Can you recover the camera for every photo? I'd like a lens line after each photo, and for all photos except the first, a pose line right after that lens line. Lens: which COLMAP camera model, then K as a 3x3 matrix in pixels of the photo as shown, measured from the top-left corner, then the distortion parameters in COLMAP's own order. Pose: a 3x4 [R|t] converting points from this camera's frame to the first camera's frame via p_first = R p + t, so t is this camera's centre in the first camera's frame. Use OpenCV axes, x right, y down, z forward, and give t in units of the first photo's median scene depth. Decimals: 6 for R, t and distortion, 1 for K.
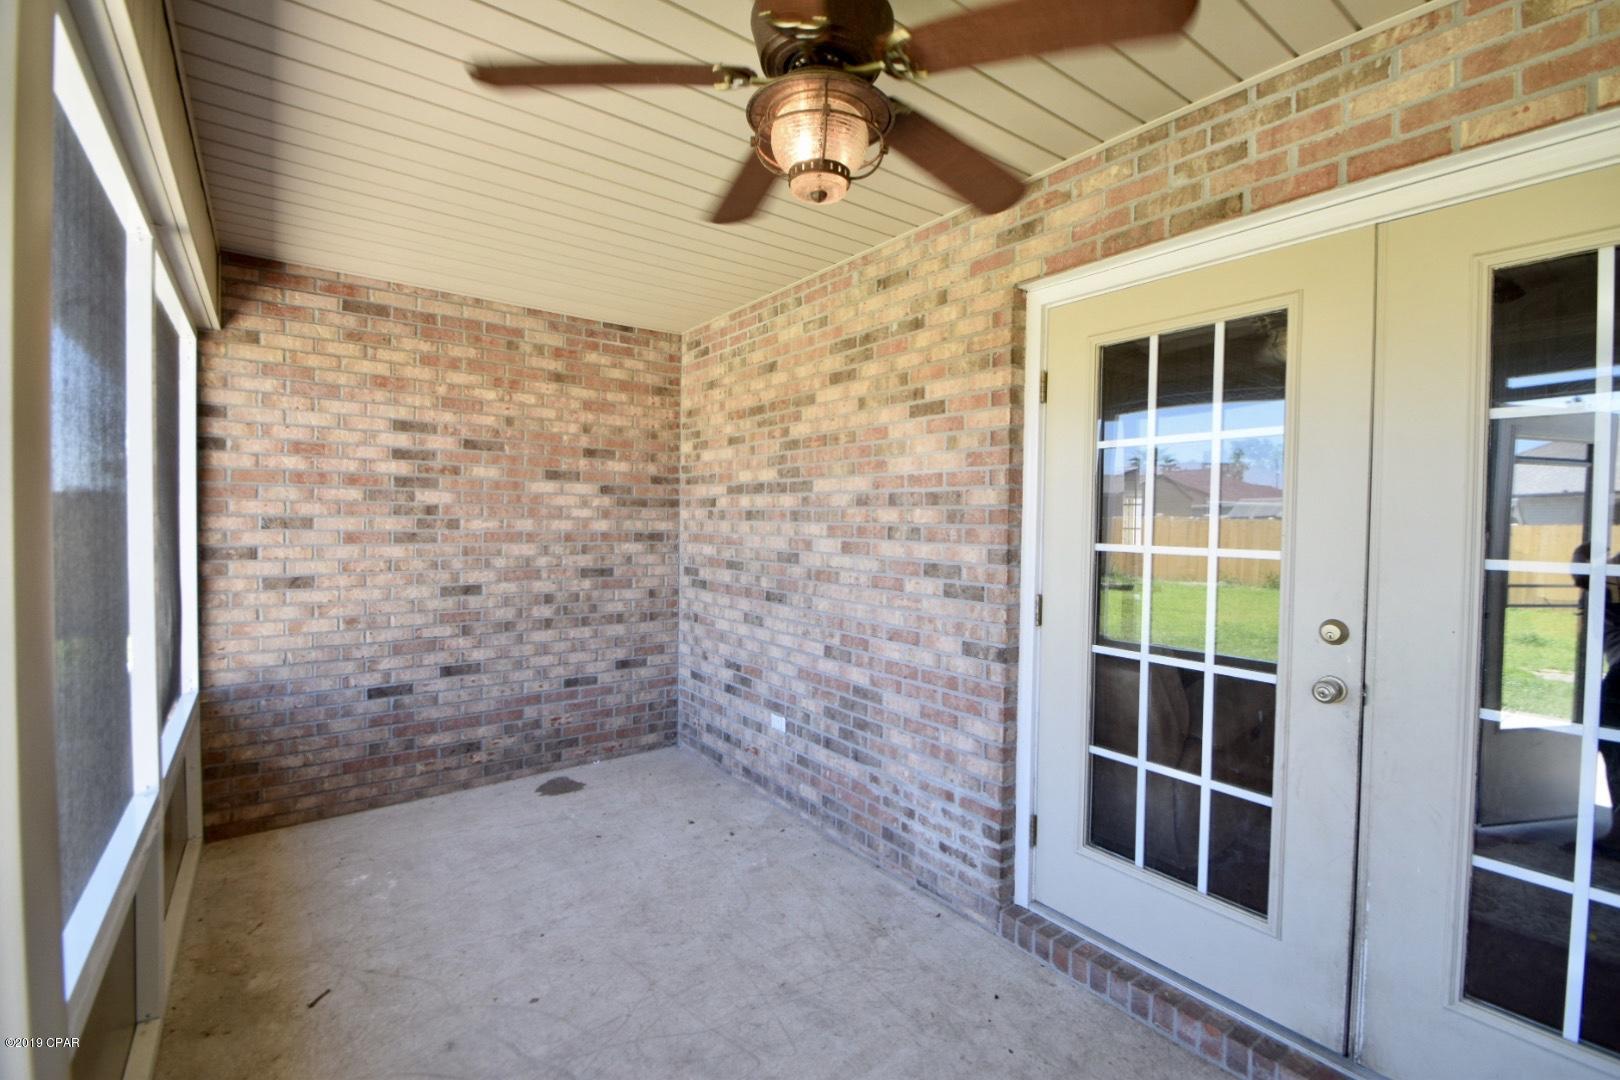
lens RADIAL K [[715.9, 0, 808.9], [0, 715.9, 539.4], [0, 0, 1]] dist [-0.000192, -0.000017]
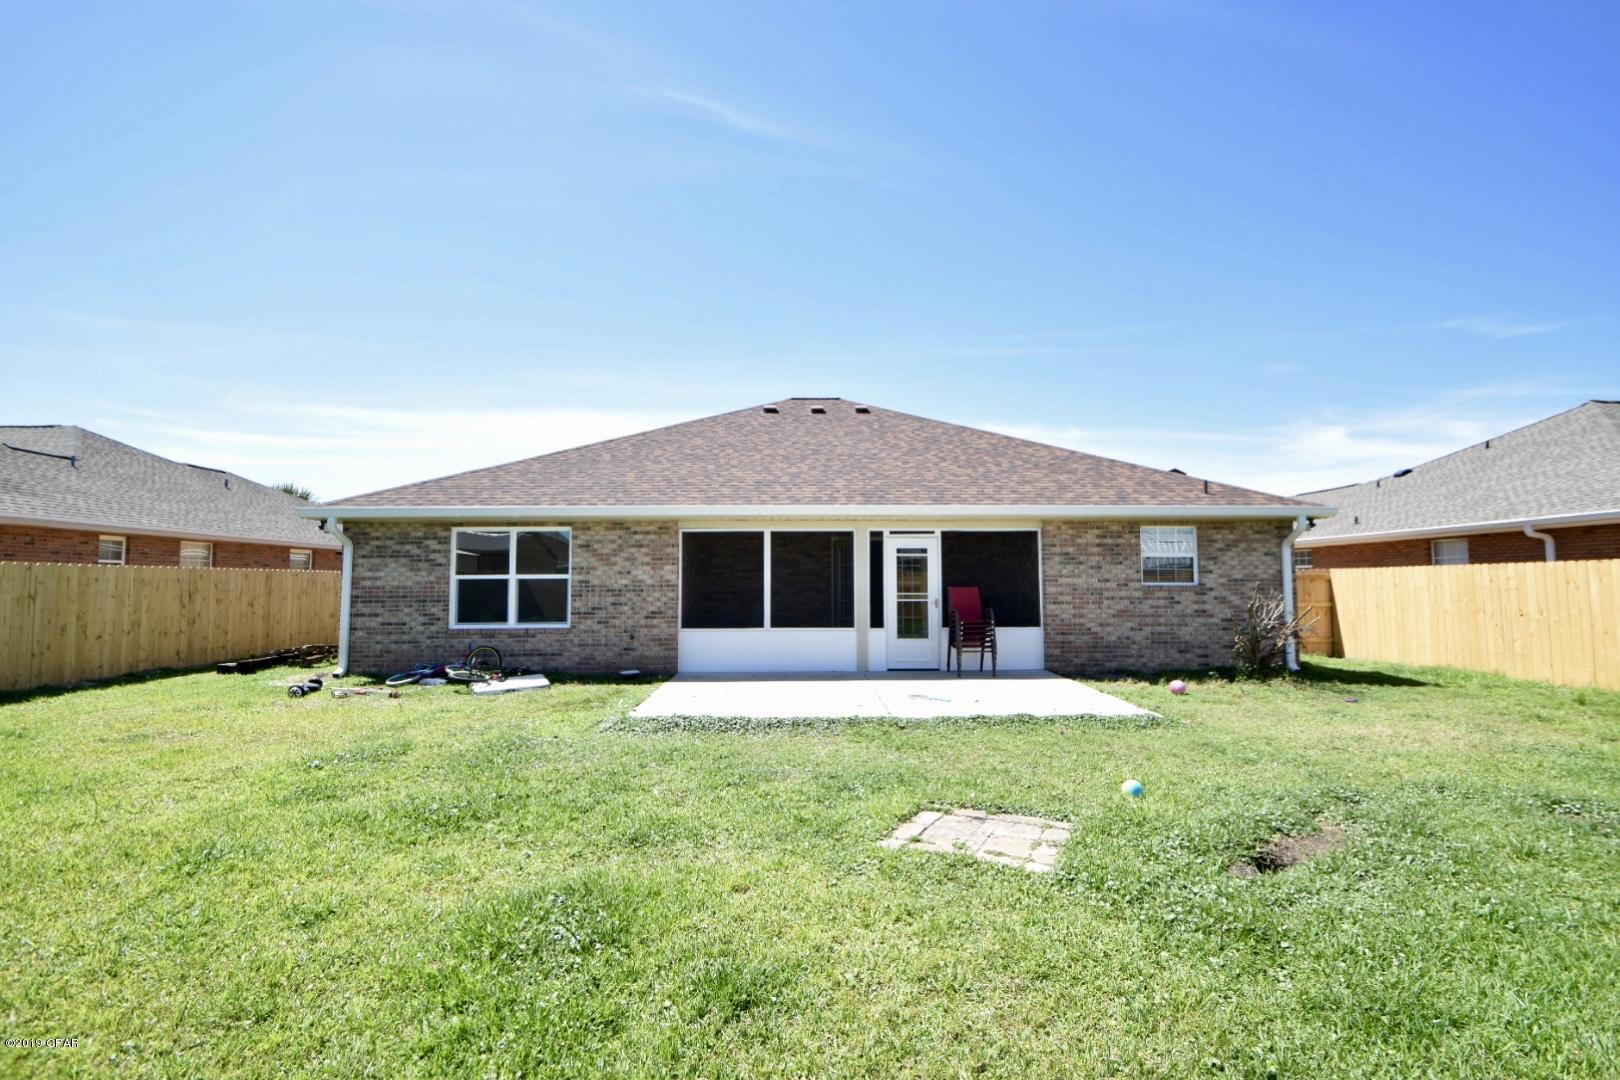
lens RADIAL K [[715.9, 0, 810.2], [0, 715.9, 538.8], [0, 0, 1]] dist [-0.000192, -0.000017]
pose [[0.597173, 0.036257, 0.801293, -3.041757], [0.032698, 0.997047, -0.069483, 0.032271], [-0.801446, 0.067694, 0.594224, -1.548856]]
